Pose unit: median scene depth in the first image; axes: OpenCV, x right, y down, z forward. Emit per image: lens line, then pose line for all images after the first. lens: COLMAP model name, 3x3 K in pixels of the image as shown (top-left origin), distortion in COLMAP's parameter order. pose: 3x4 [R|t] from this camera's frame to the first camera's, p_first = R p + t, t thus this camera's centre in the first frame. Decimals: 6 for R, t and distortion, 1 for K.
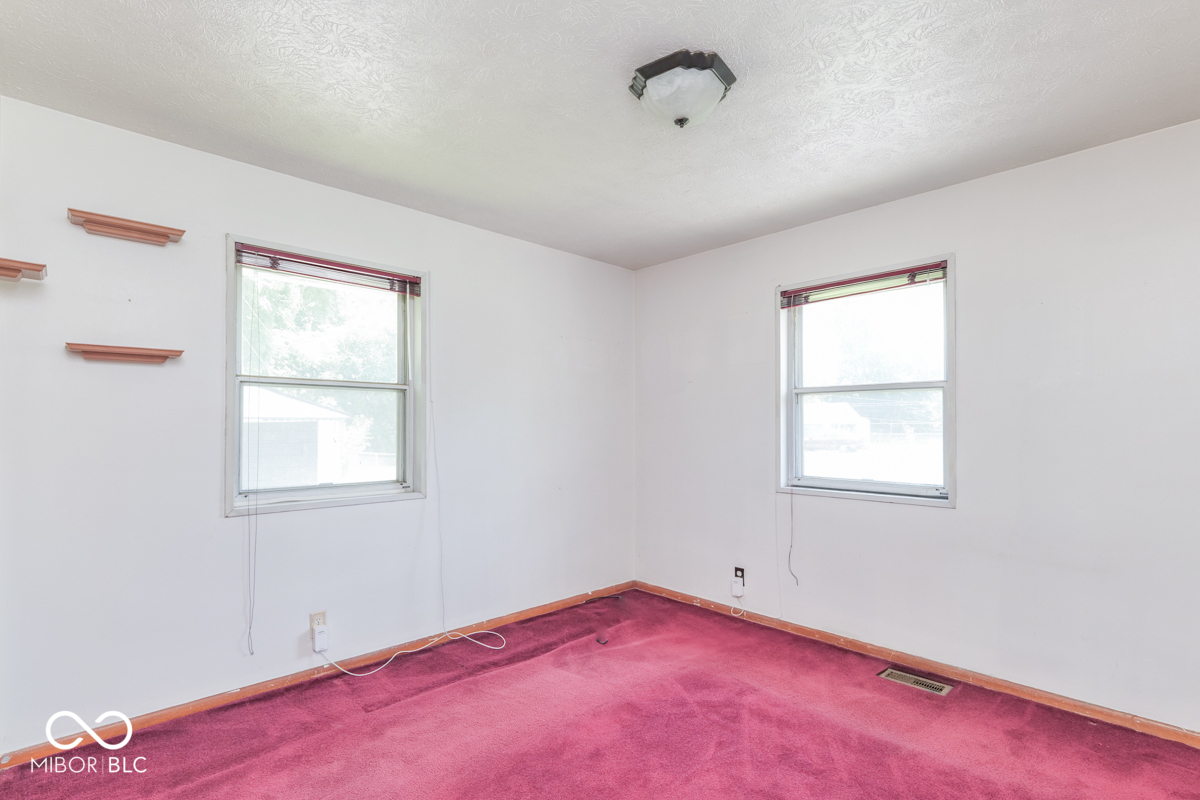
lens RADIAL K [[554.0, 0, 596.9], [0, 554.0, 422.2], [0, 0, 1]] dist [0.004727, 0.000137]
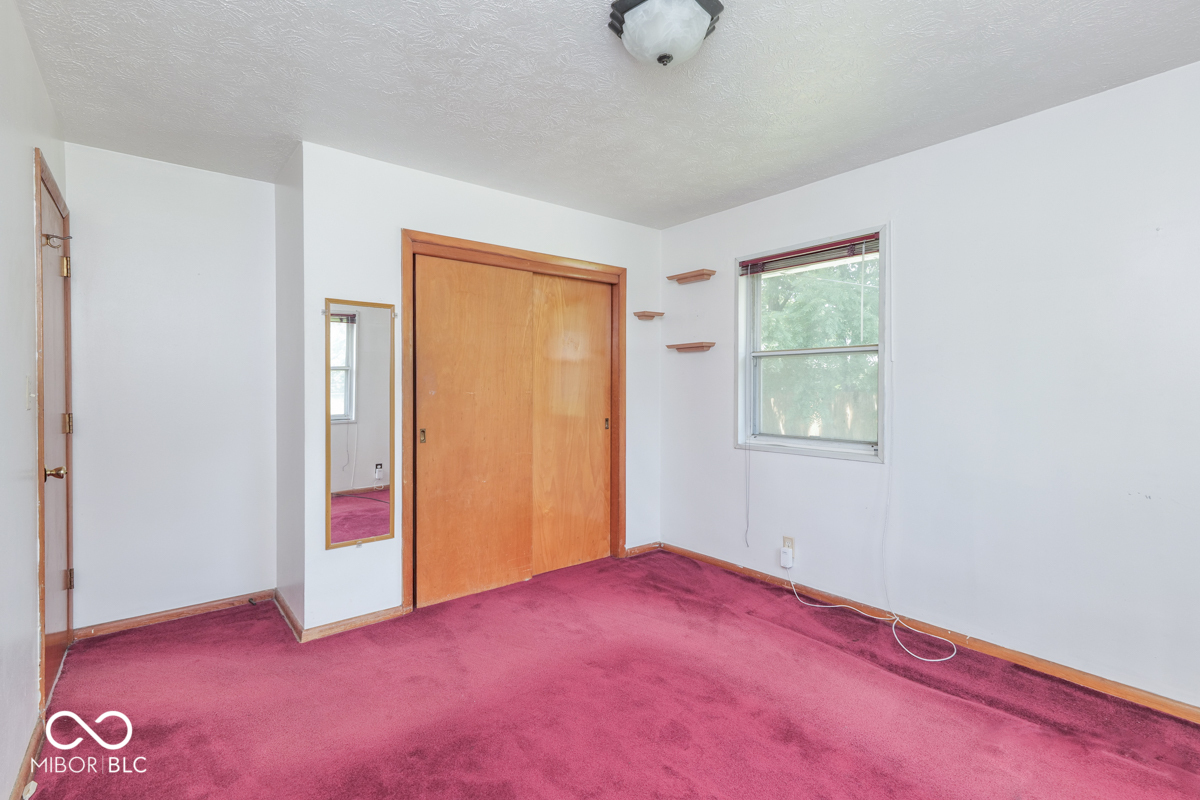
lens RADIAL K [[554.0, 0, 598.6], [0, 554.0, 392.6], [0, 0, 1]] dist [0.004727, 0.000137]
pose [[-0.077560, 0.010801, -0.996929, 0.727624], [0.008629, 0.999911, 0.010162, 0.001418], [0.996950, -0.007814, -0.077646, 0.635818]]
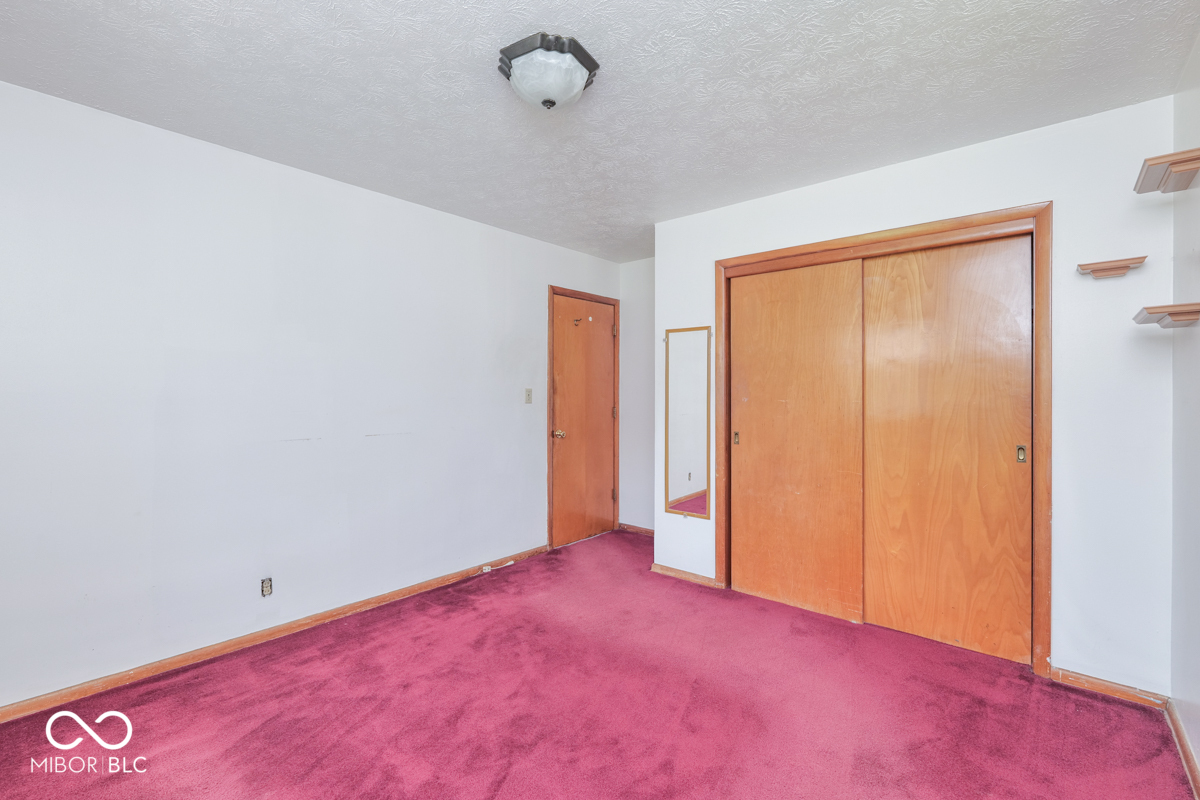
lens RADIAL K [[523.8, 0, 594.0], [0, 523.8, 397.5], [0, 0, 1]] dist [-0.003482, -0.001894]
pose [[-0.995734, -0.005263, -0.092118, 0.103085], [-0.005146, 0.999986, -0.001512, 0.008292], [0.092125, -0.001032, -0.995747, 1.313368]]
